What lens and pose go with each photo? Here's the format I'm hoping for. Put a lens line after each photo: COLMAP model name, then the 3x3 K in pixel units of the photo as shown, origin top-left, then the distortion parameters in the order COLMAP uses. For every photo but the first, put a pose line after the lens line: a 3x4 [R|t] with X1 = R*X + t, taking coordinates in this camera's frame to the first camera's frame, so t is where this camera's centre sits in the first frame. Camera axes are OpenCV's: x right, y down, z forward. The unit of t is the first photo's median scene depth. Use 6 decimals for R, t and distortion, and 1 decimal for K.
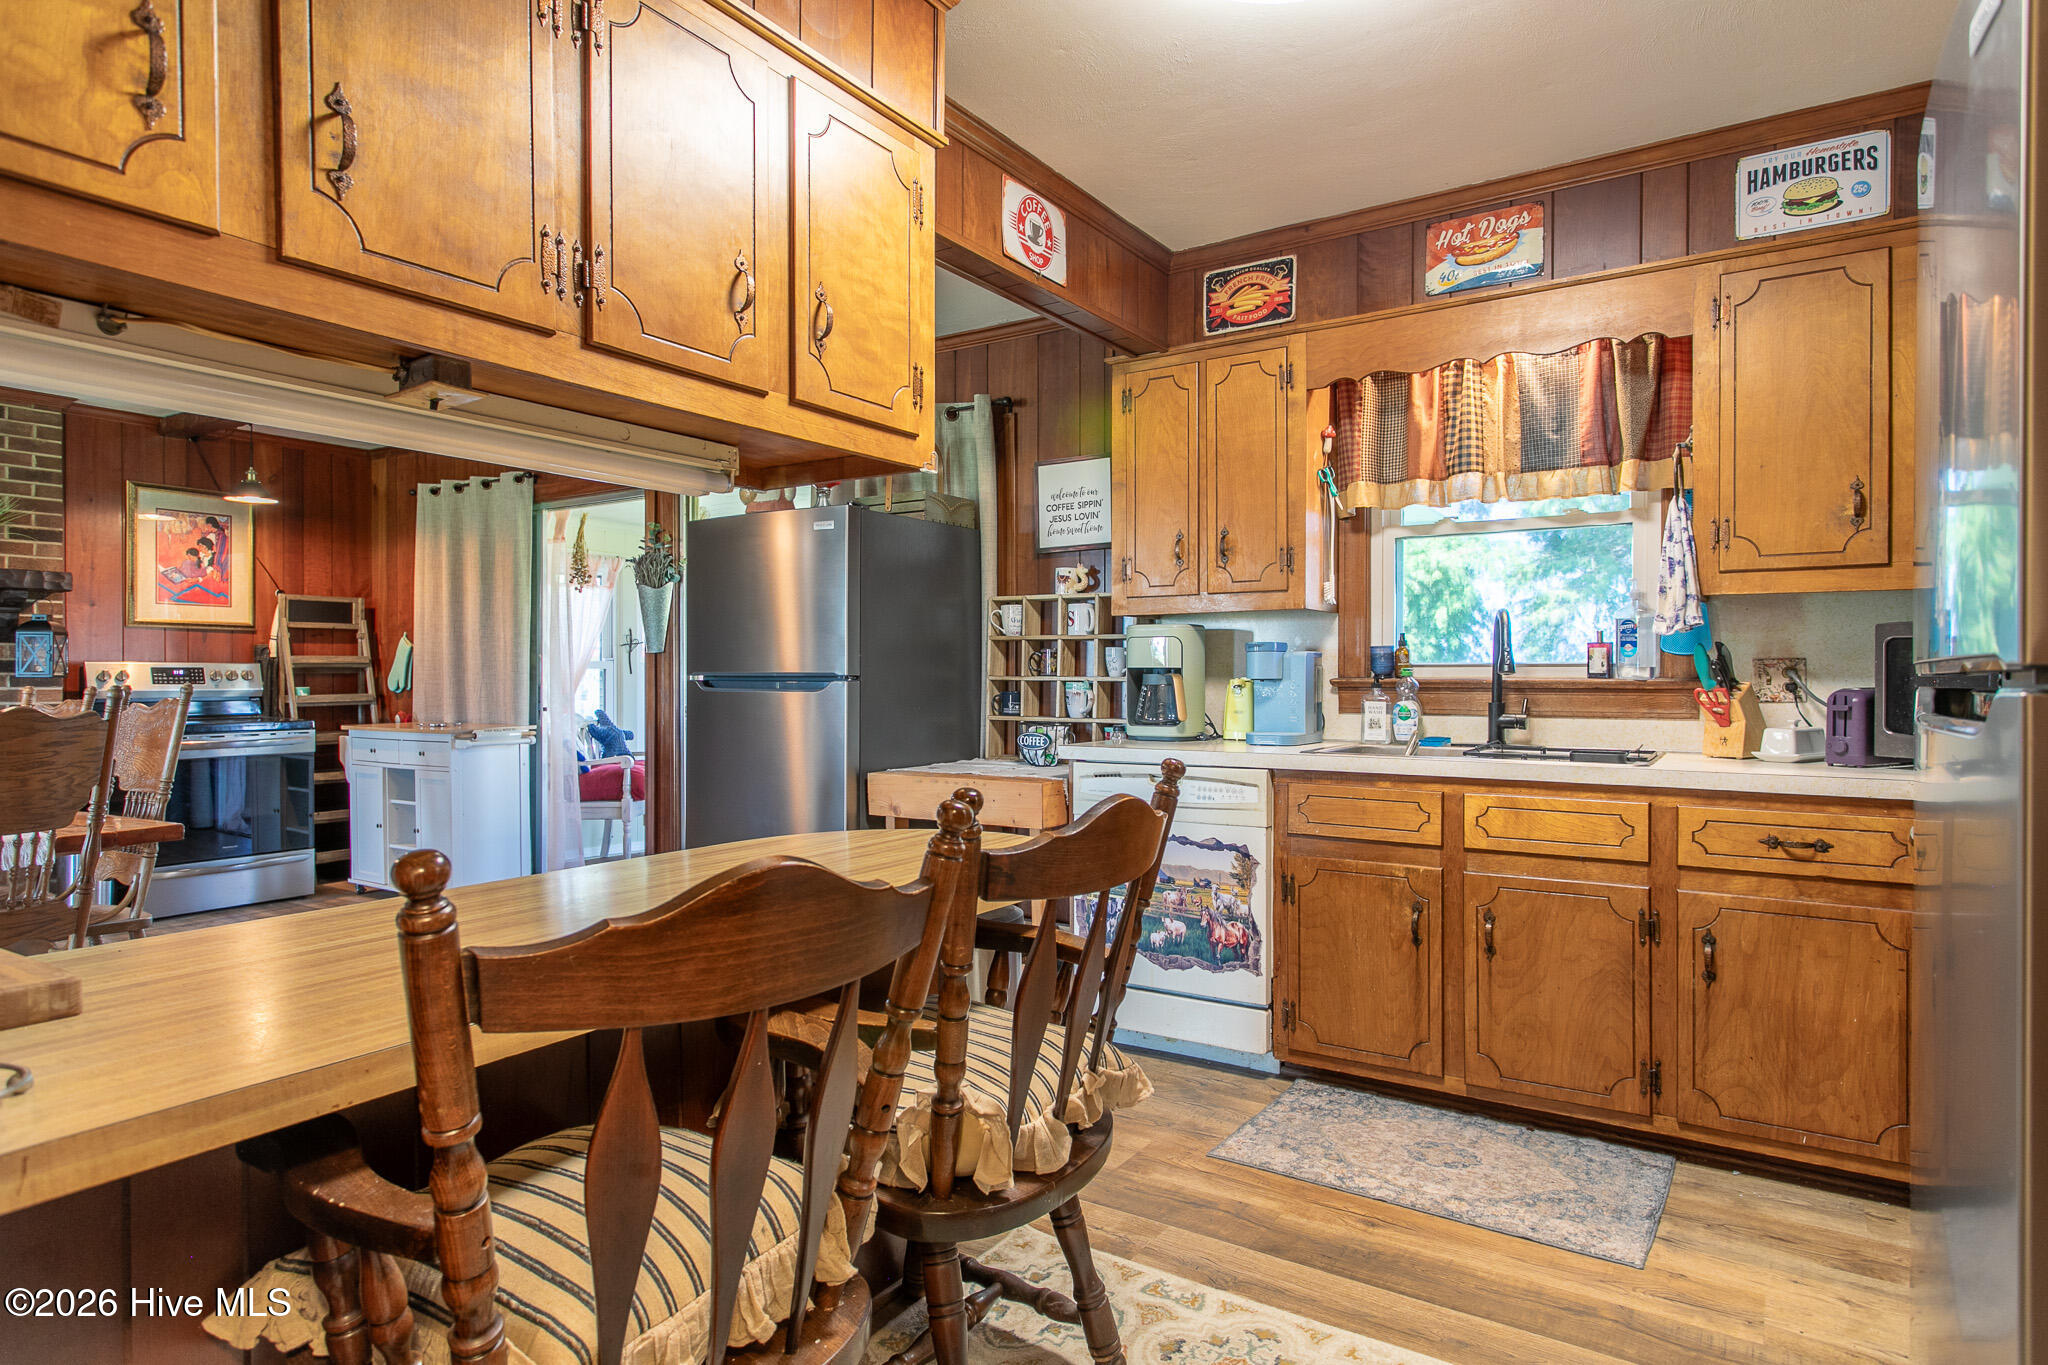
lens RADIAL K [[1154.5, 0, 1022.8], [0, 1154.5, 684.9], [0, 0, 1]] dist [0.001240, 0.000119]
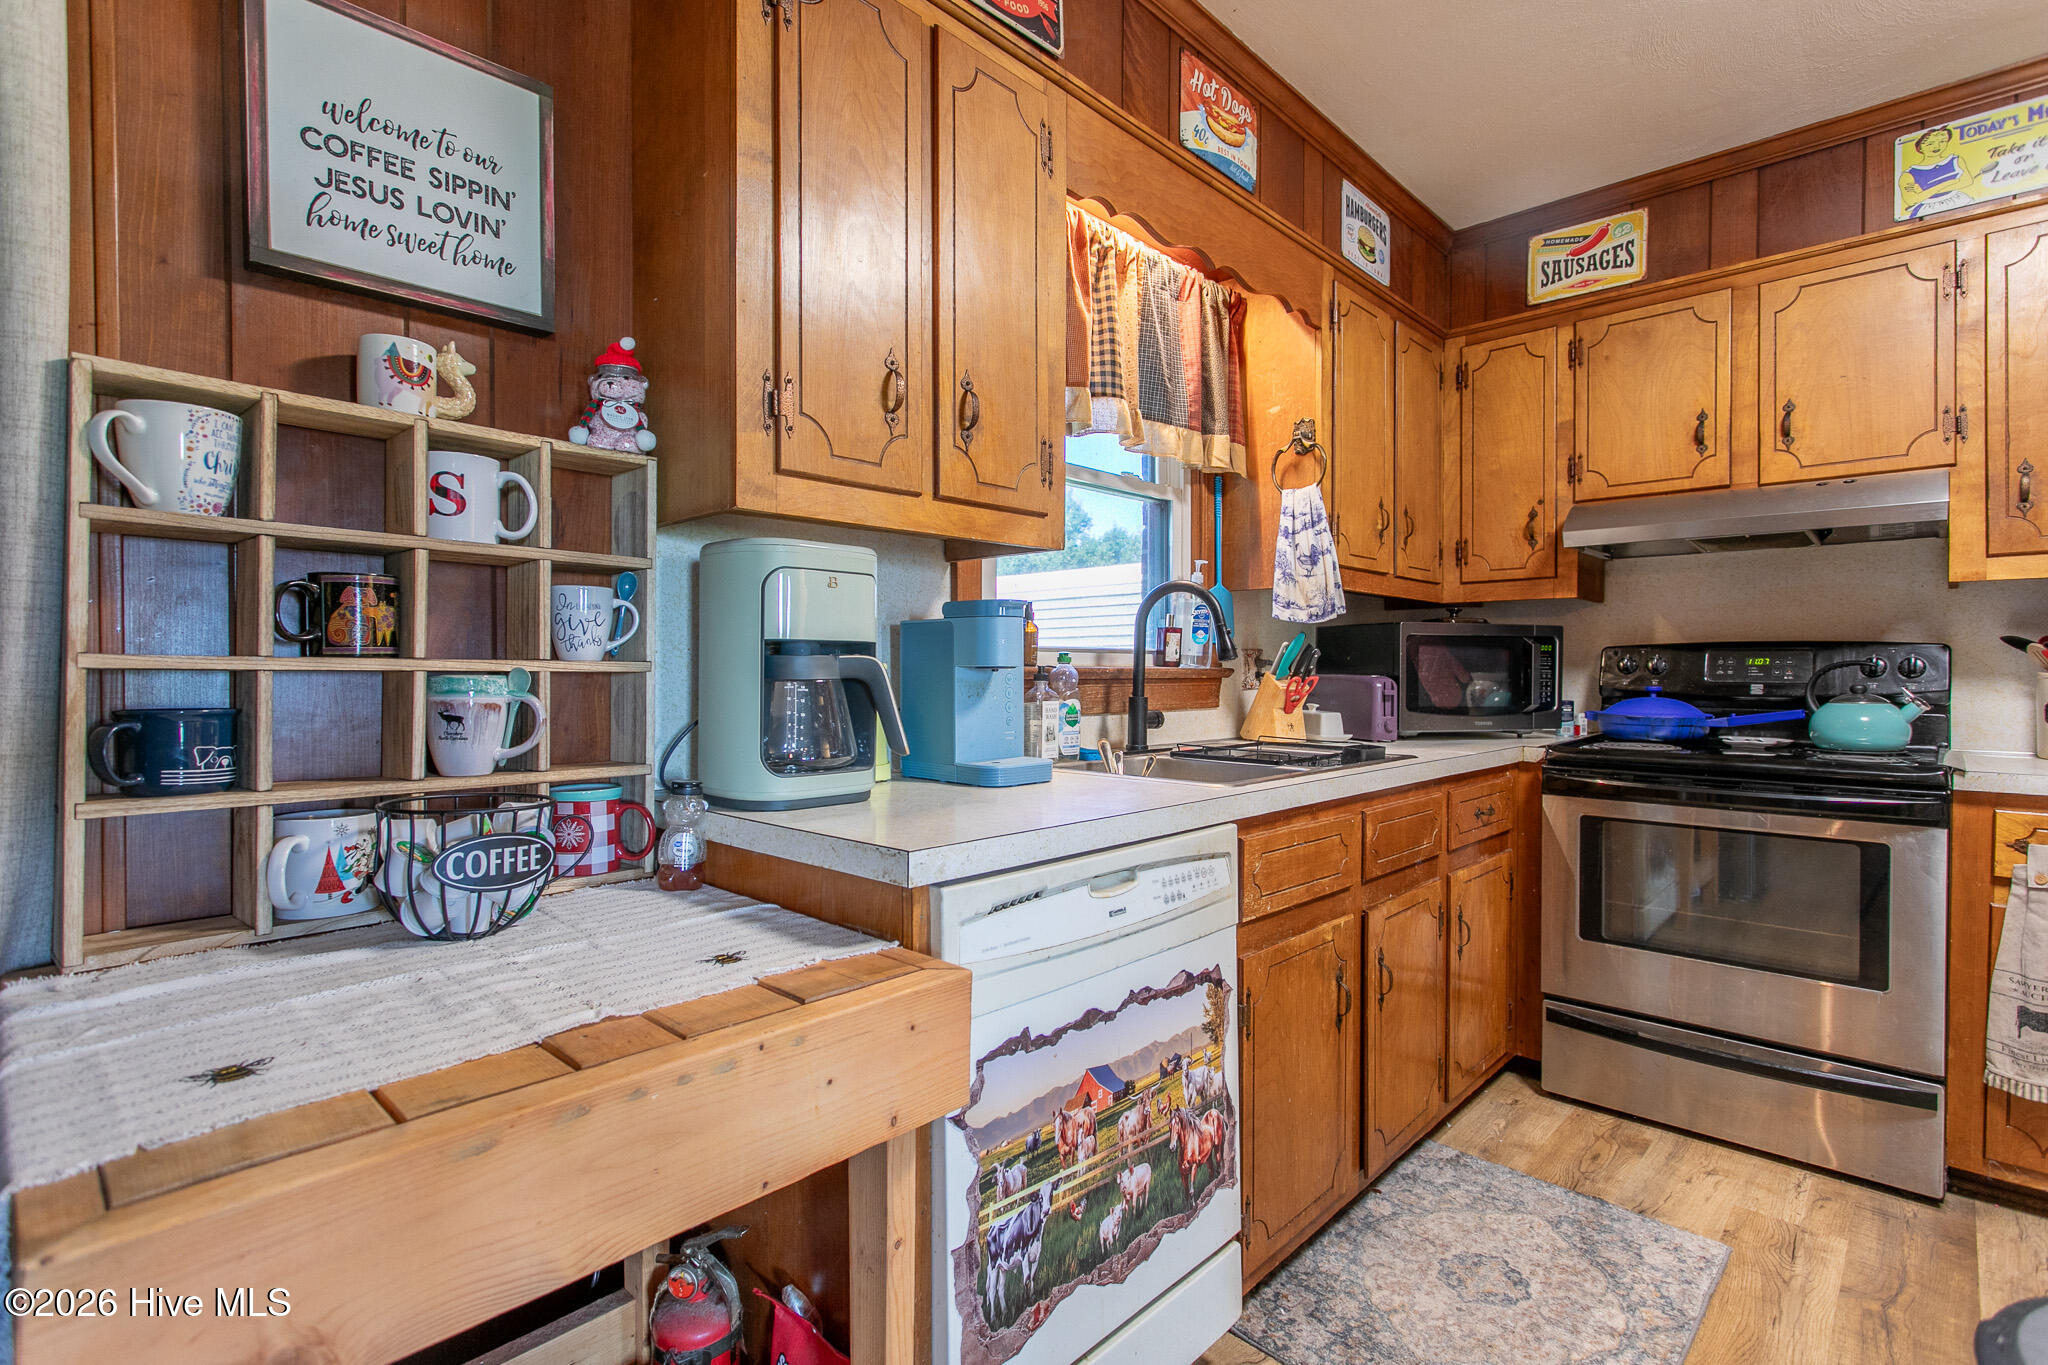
lens RADIAL K [[991.7, 0, 1022.9], [0, 991.7, 676.1], [0, 0, 1]] dist [-0.001094, 0.000433]
pose [[0.168066, -0.005577, 0.985760, -0.289972], [0.006913, 0.999966, 0.004479, -0.002796], [-0.985752, 0.006062, 0.168098, 1.002919]]
